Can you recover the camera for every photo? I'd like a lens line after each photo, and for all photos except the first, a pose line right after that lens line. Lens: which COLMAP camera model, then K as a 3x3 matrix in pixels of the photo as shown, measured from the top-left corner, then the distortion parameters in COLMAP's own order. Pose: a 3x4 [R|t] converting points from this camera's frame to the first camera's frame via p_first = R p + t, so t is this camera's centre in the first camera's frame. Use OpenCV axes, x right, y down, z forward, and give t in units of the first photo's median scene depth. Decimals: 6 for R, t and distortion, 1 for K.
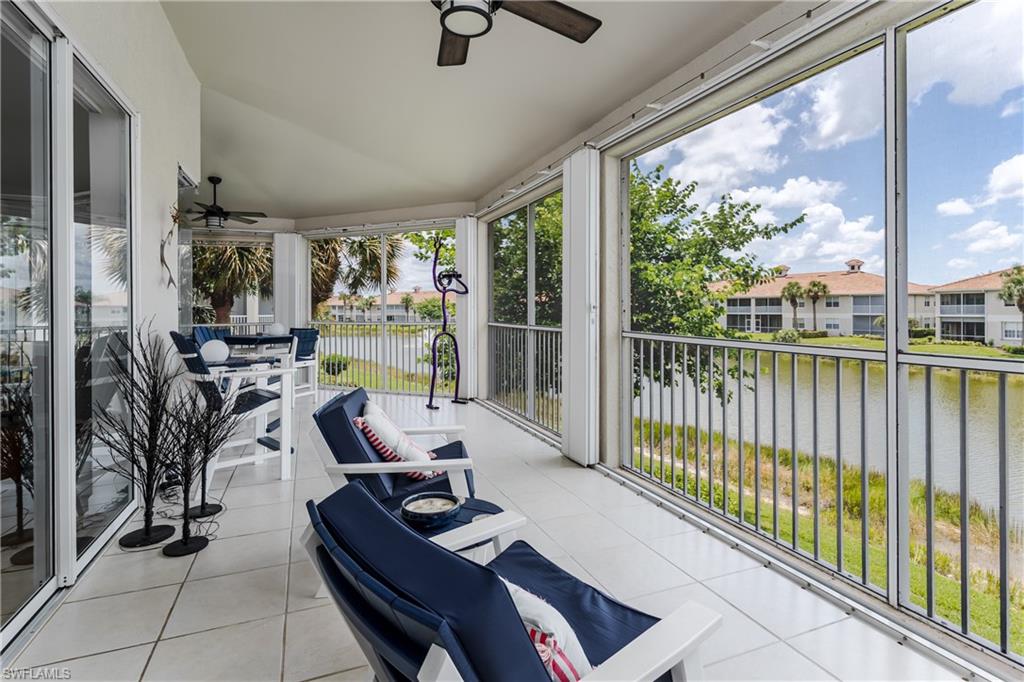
lens RADIAL K [[507.0, 0, 529.4], [0, 507.0, 306.2], [0, 0, 1]] dist [0.000269, -0.000010]
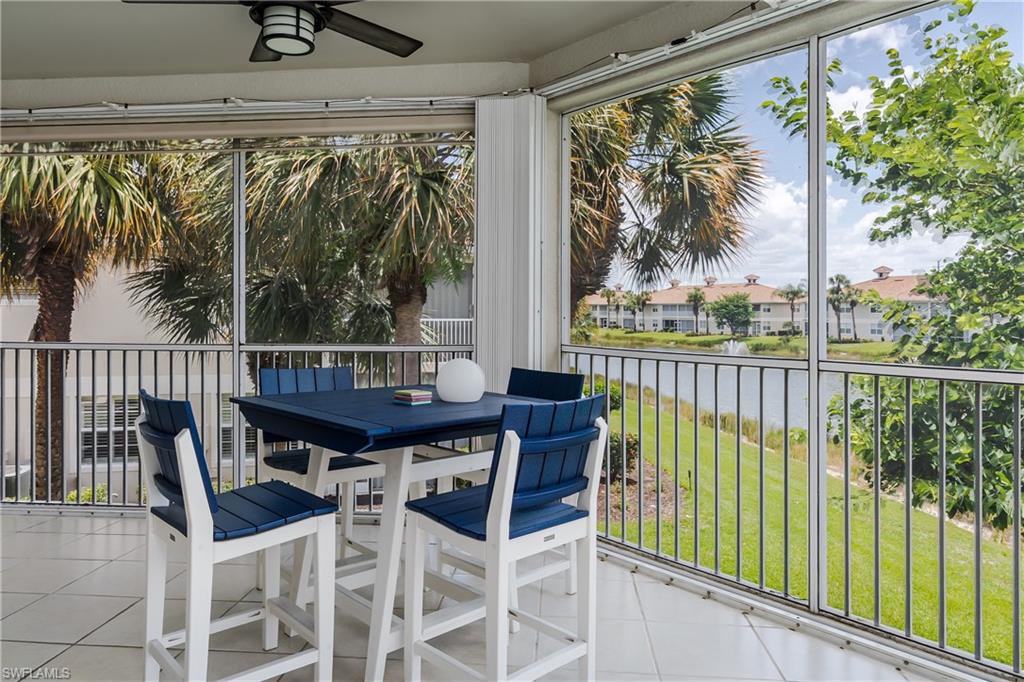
lens RADIAL K [[507.0, 0, 529.4], [0, 507.0, 306.2], [0, 0, 1]] dist [0.000269, -0.000010]
pose [[0.888688, 0.003411, -0.458500, -0.225270], [-0.004049, 0.999992, -0.000409, 0.002139], [0.458495, 0.002220, 0.888694, 0.516179]]
